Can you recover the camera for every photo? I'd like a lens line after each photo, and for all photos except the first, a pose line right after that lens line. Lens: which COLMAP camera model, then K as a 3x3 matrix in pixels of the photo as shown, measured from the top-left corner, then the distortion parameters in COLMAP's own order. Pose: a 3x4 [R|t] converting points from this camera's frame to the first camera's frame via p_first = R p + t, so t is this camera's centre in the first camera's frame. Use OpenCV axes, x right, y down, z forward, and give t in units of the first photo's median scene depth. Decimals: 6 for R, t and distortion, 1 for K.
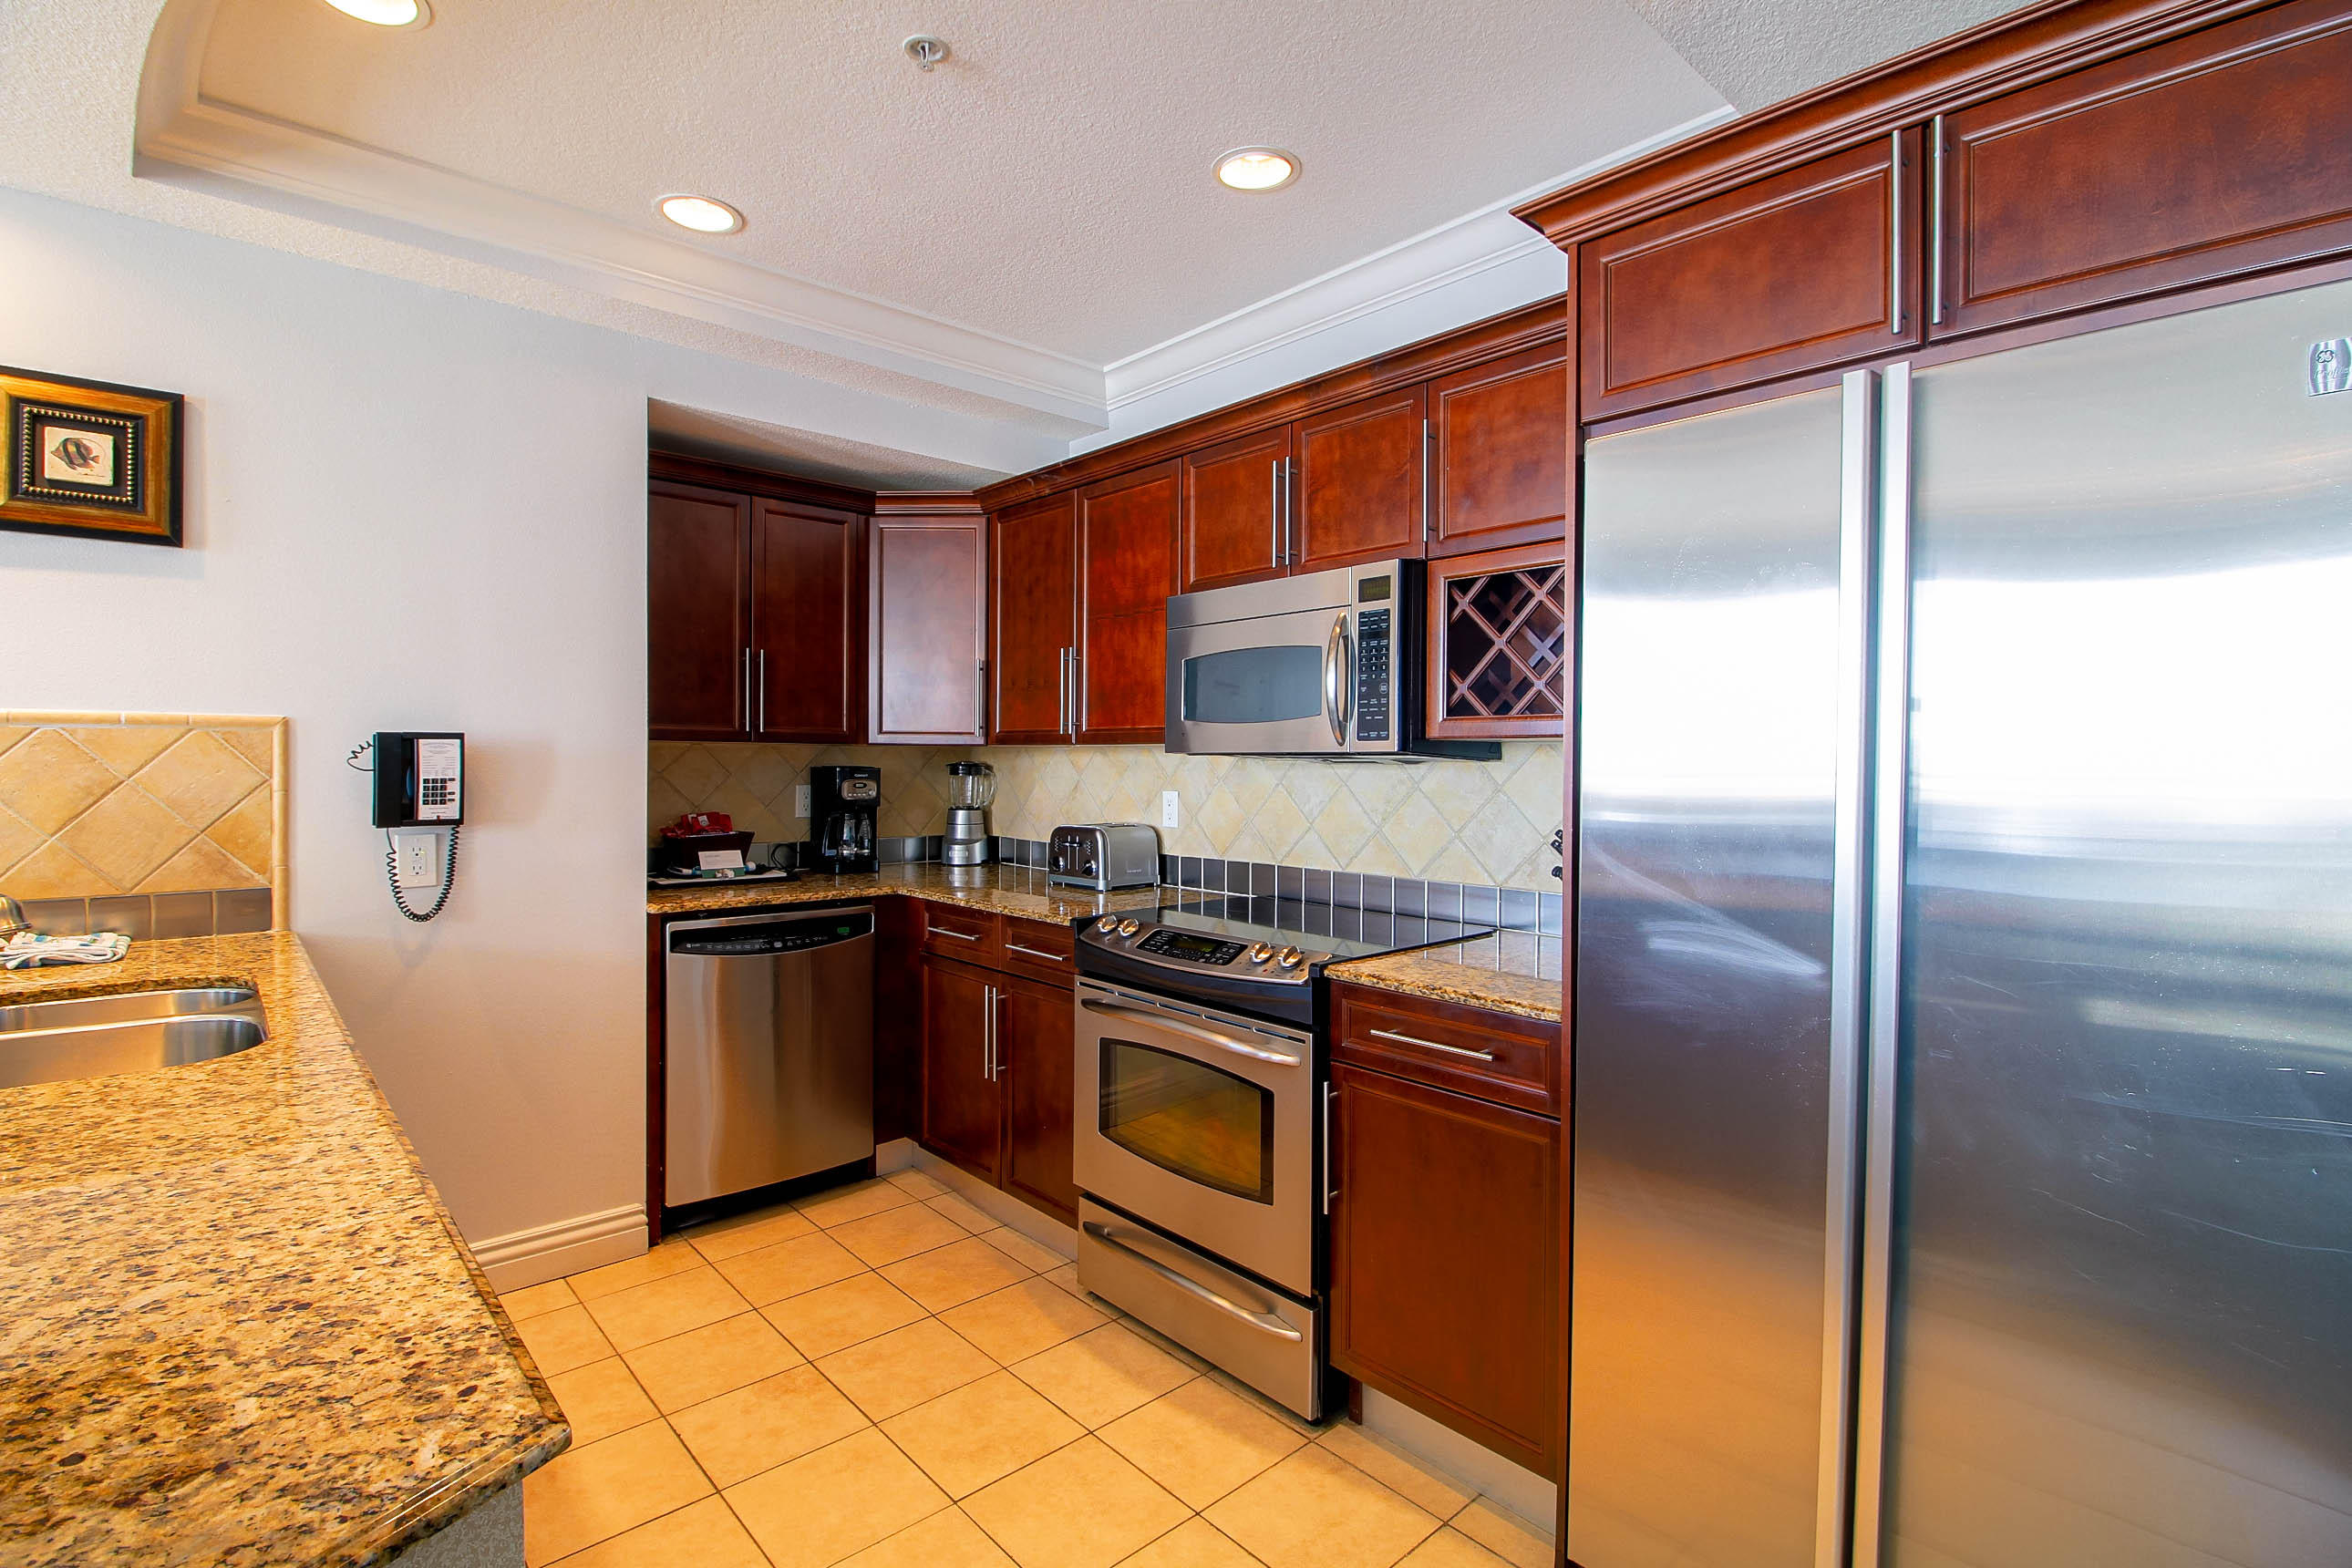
lens RADIAL K [[1065.4, 0, 1159.6], [0, 1065.4, 776.0], [0, 0, 1]] dist [-0.002731, -0.005550]
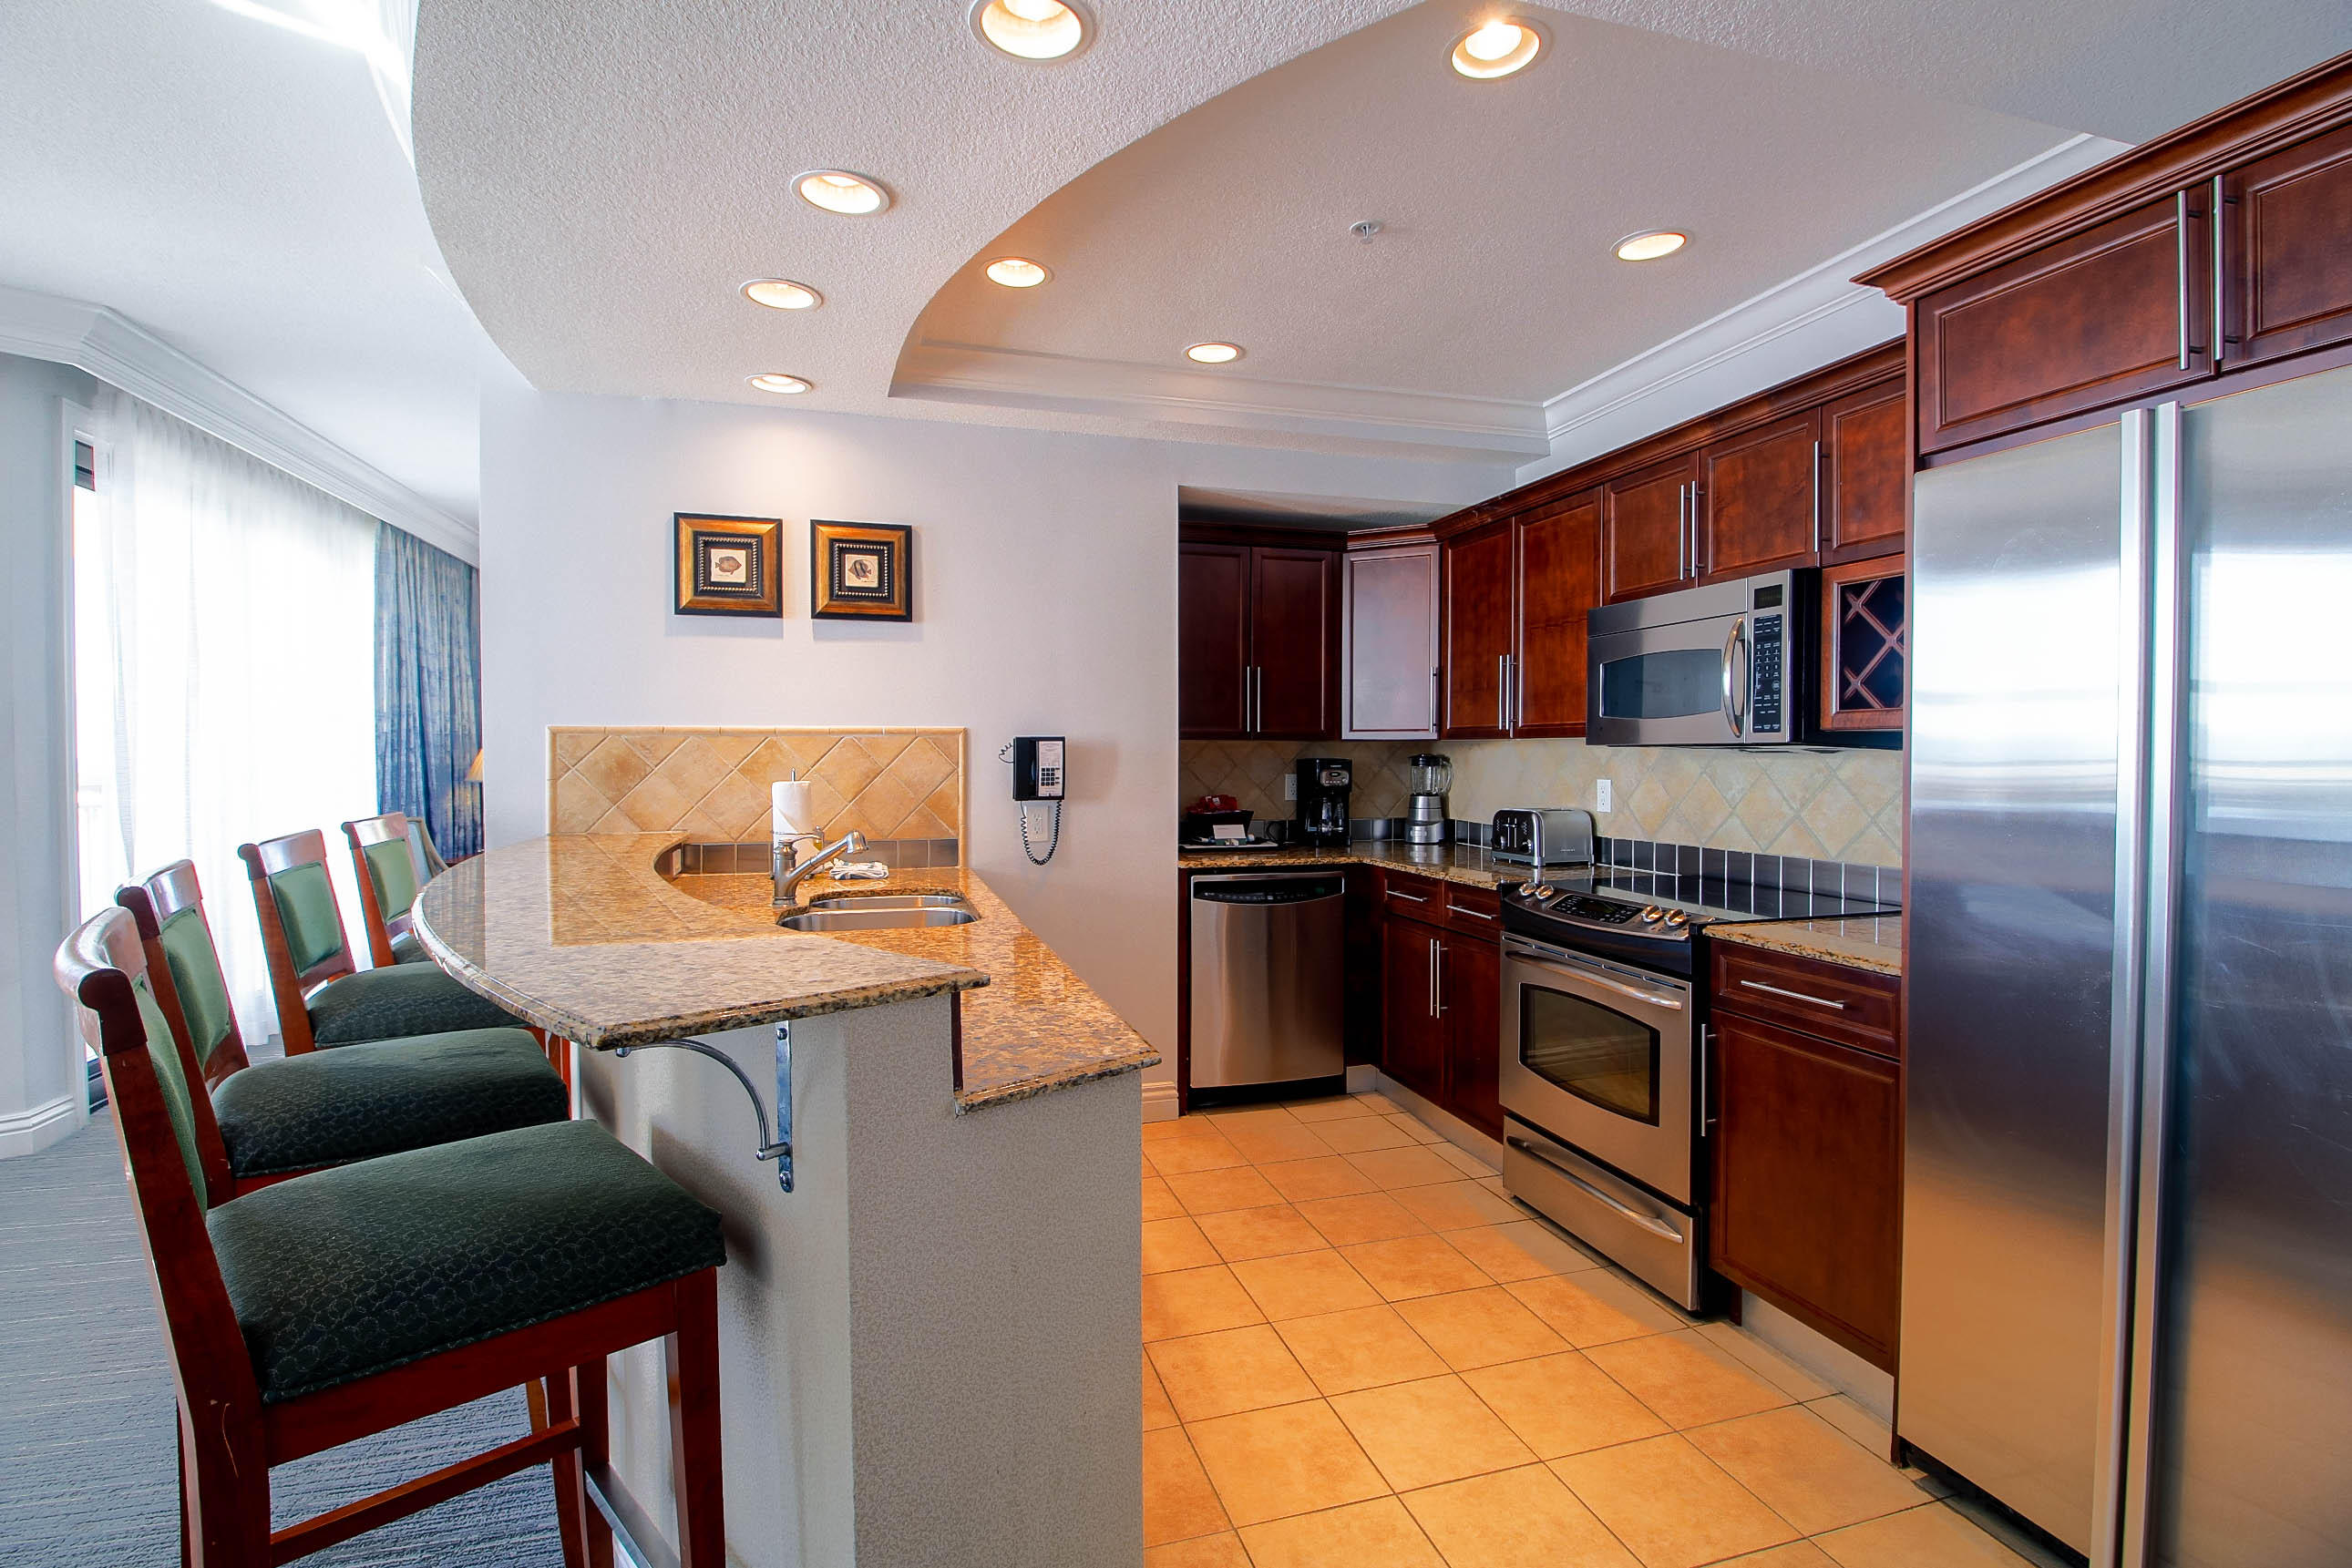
lens RADIAL K [[1065.3, 0, 1174.1], [0, 1065.3, 774.9], [0, 0, 1]] dist [-0.002731, -0.005550]
pose [[0.902688, 0.001435, -0.430294, 0.118659], [0.000679, 0.999988, 0.004760, 0.005596], [0.430295, -0.004589, 0.902676, -0.276493]]
